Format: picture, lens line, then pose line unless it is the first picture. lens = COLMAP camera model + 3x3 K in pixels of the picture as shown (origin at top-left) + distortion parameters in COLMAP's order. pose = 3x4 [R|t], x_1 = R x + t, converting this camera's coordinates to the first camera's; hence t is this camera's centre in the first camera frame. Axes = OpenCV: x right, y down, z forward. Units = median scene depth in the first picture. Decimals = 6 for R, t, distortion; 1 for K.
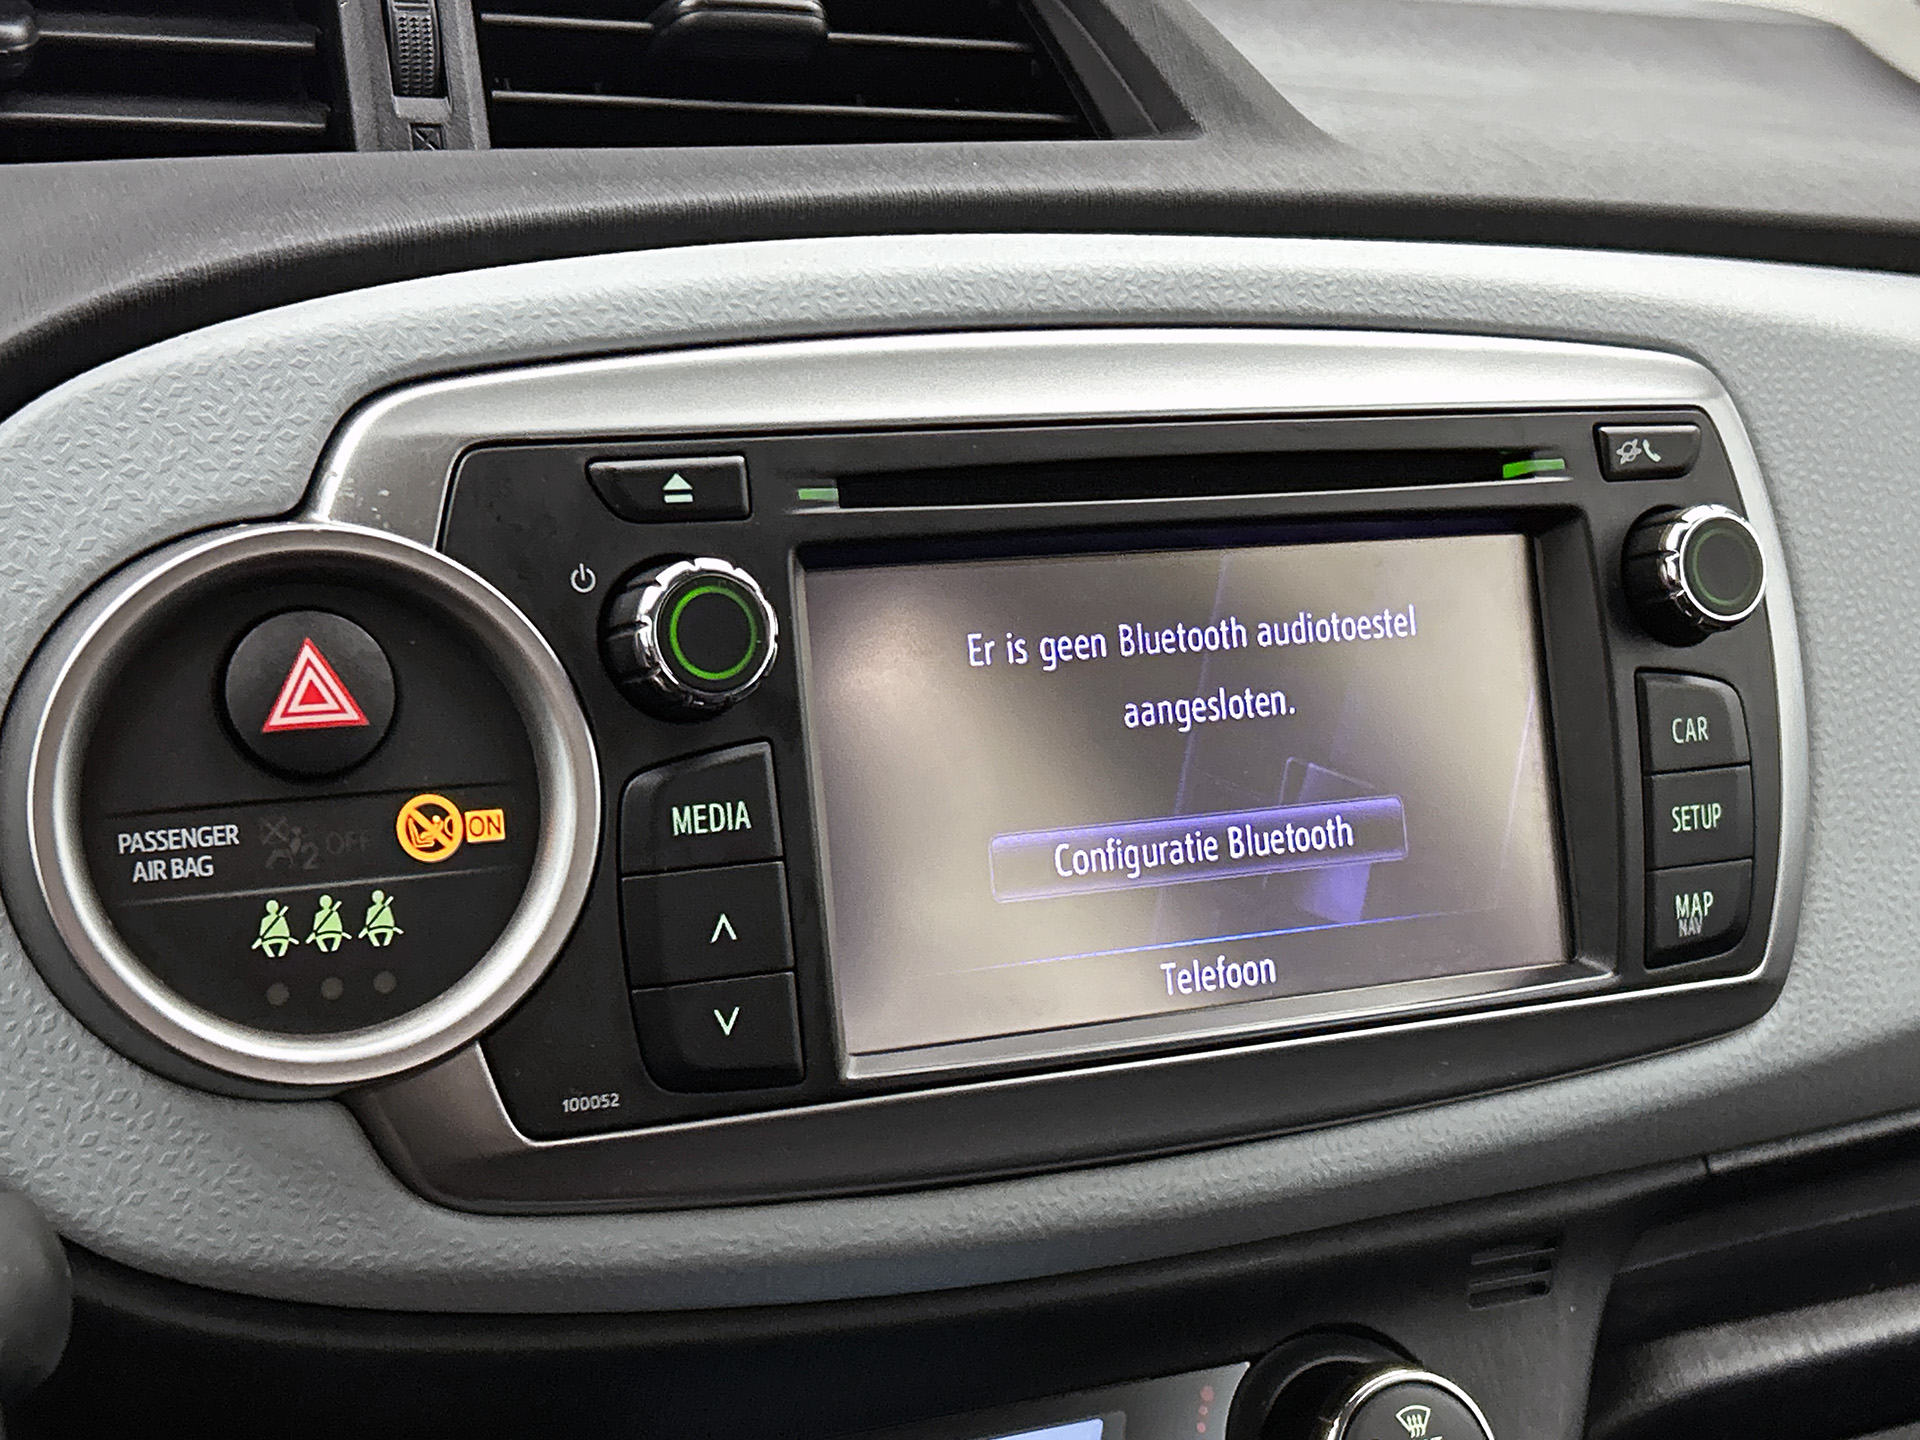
lens RADIAL K [[2960.2, 0, 958.9], [0, 2960.2, 721.9], [0, 0, 1]] dist [0.106230, 0.000000]
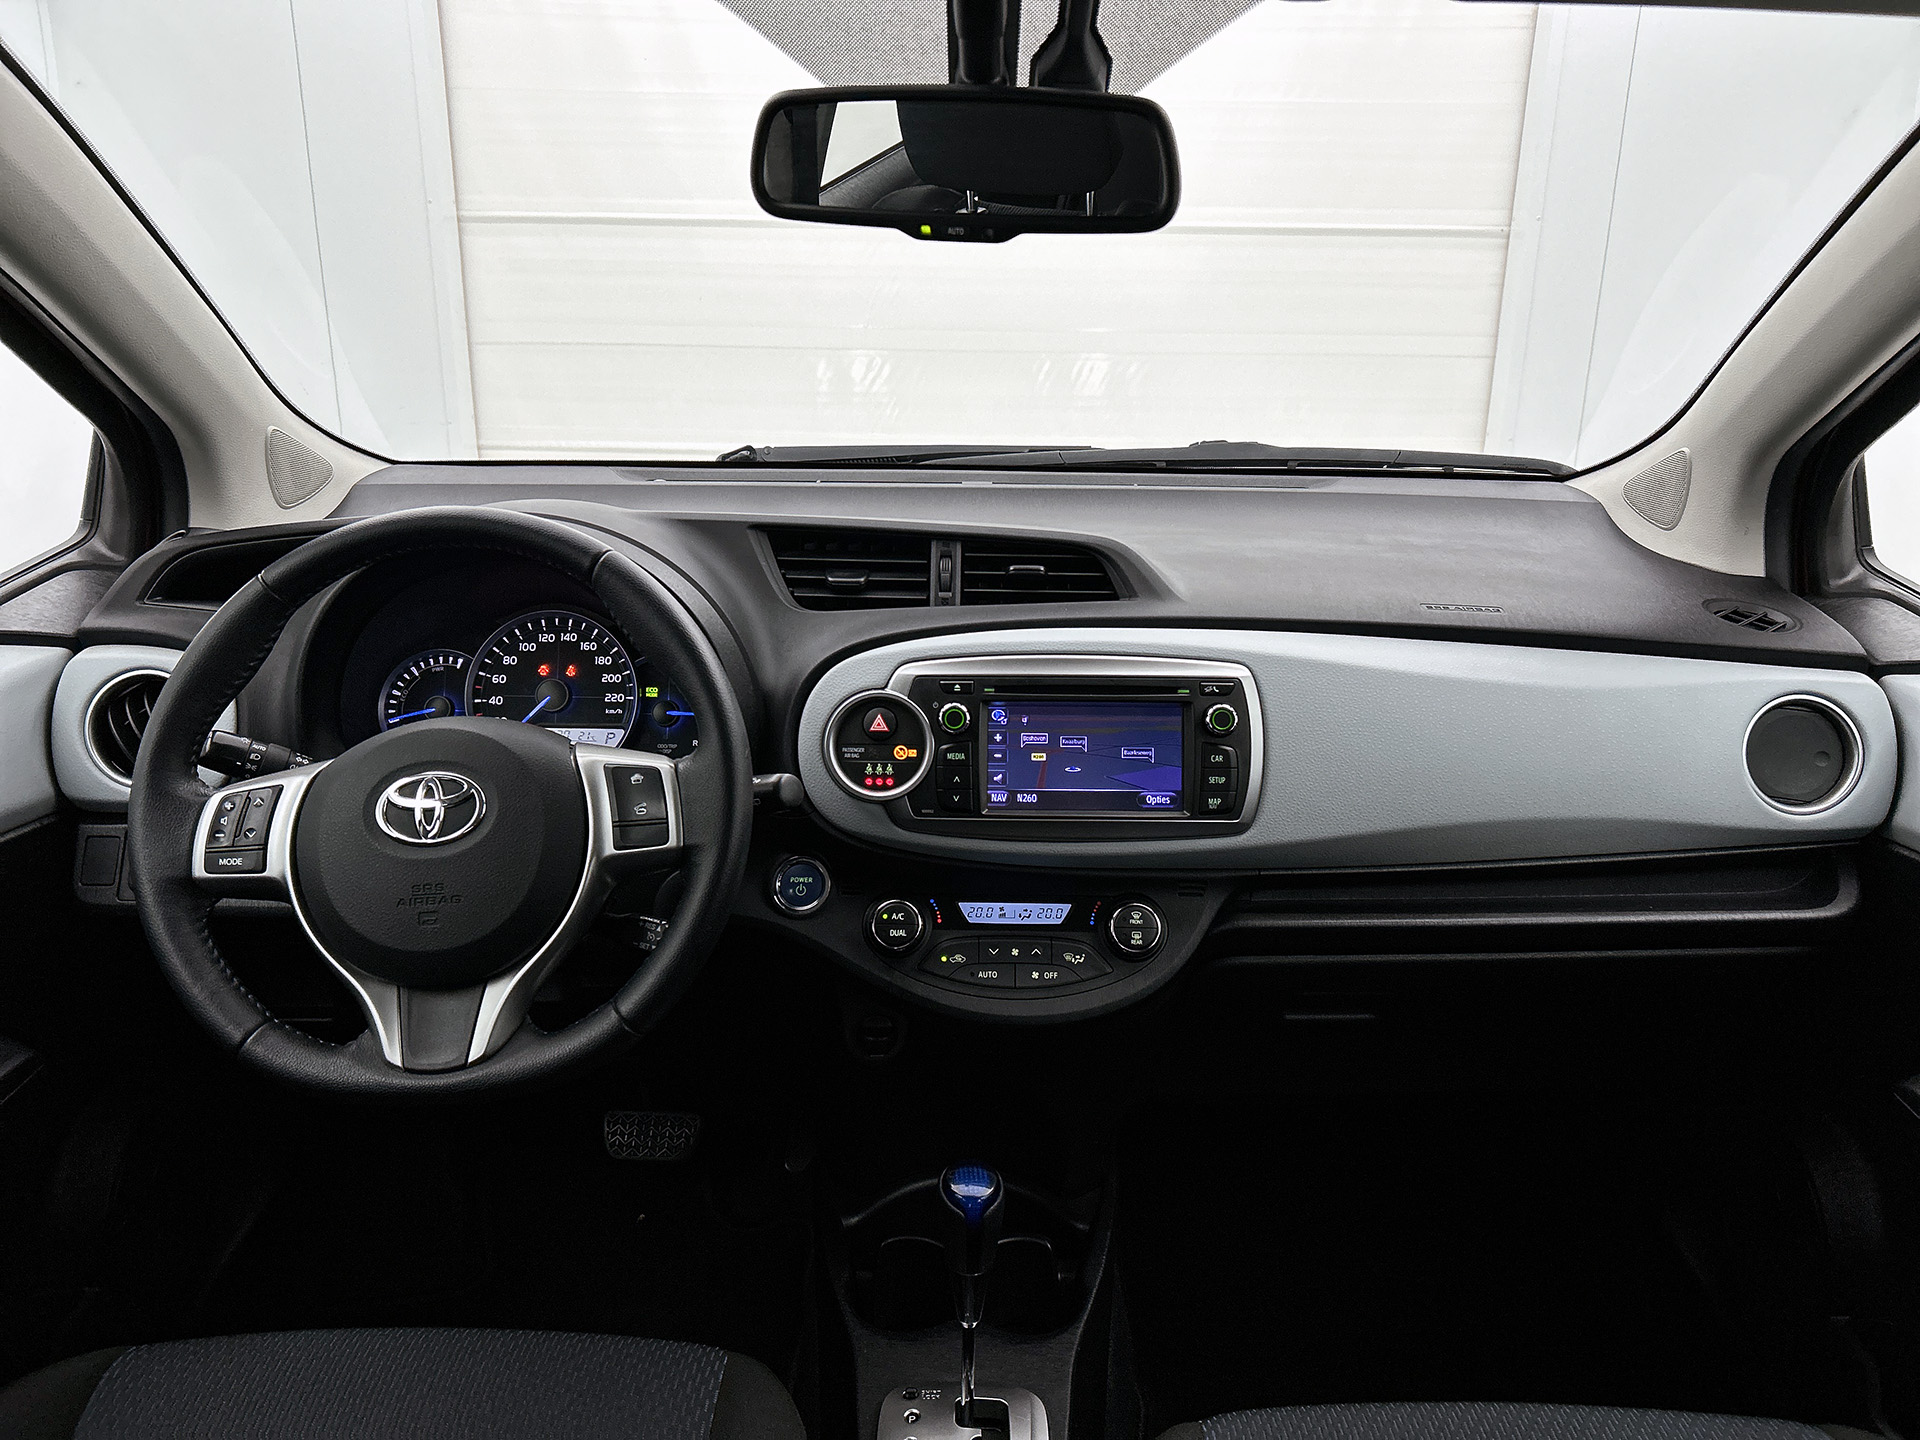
lens RADIAL K [[1423.4, 0, 973.5], [0, 1423.4, 685.7], [0, 0, 1]] dist [0.039086, -0.014405]
pose [[0.881167, 0.081840, -0.465668, 0.927743], [-0.075896, 0.996617, 0.031538, -0.144313], [0.466673, 0.007552, 0.884397, -0.954205]]
